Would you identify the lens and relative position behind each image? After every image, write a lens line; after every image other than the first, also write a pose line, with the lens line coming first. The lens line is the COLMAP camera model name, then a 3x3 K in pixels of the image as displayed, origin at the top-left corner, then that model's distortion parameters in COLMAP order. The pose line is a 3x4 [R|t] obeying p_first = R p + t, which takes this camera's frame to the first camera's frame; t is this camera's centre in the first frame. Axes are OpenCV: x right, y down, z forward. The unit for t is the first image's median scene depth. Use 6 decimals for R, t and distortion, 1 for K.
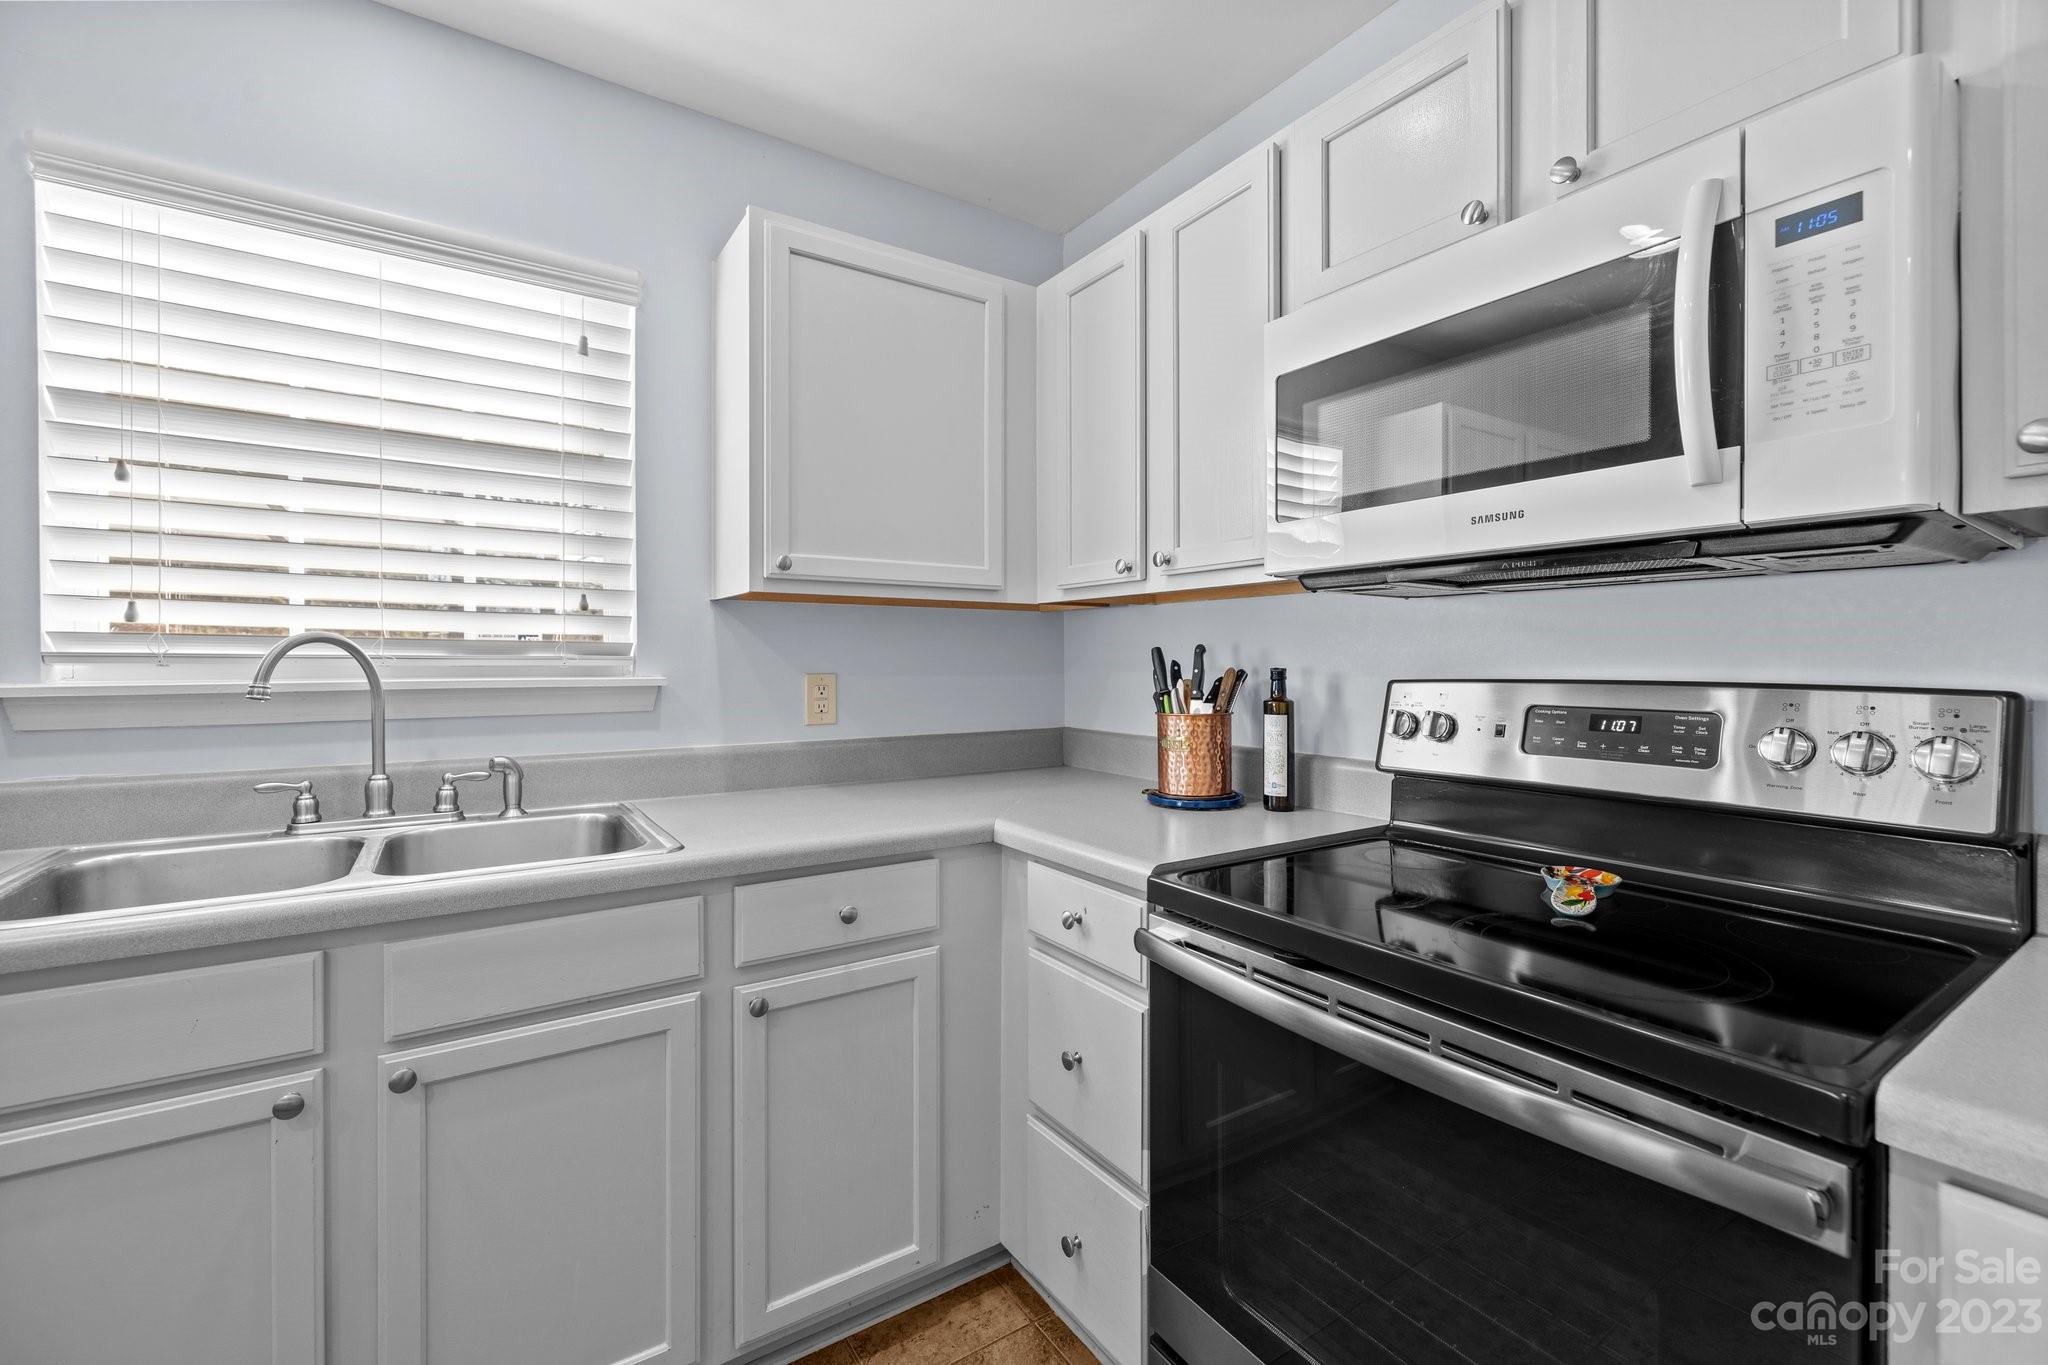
lens RADIAL K [[863.4, 0, 1025.2], [0, 863.4, 661.4], [0, 0, 1]] dist [0.000623, -0.001223]
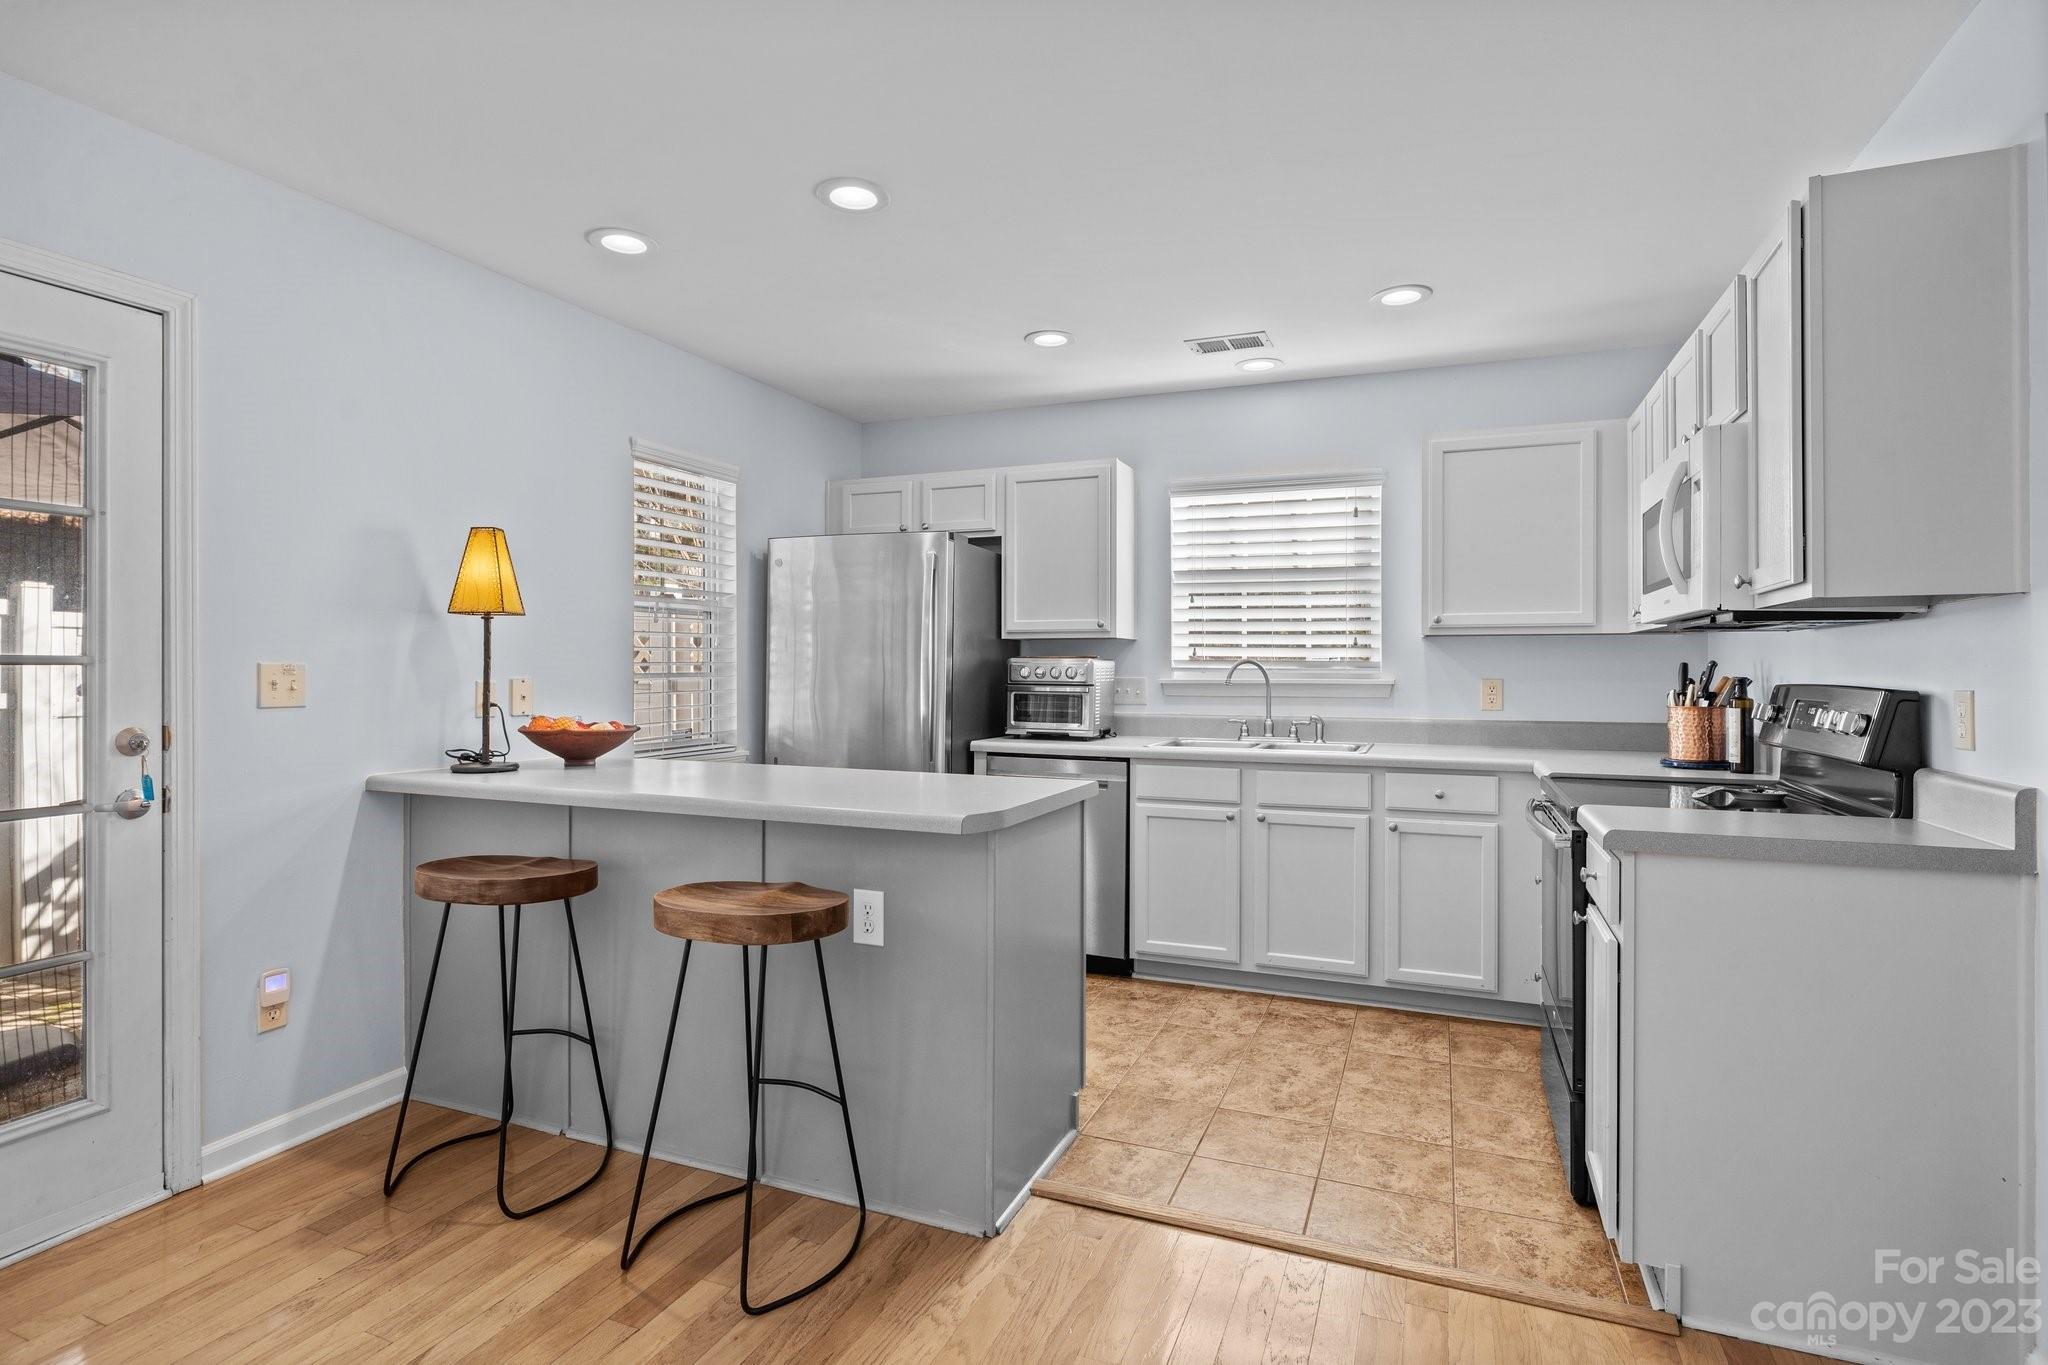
lens RADIAL K [[1013.4, 0, 1022.4], [0, 1013.4, 681.8], [0, 0, 1]] dist [-0.002740, -0.000478]
pose [[0.567550, 0.012054, -0.823251, 1.138926], [-0.001999, 0.999910, 0.013263, -0.005898], [0.823337, -0.005882, 0.567523, -1.115177]]
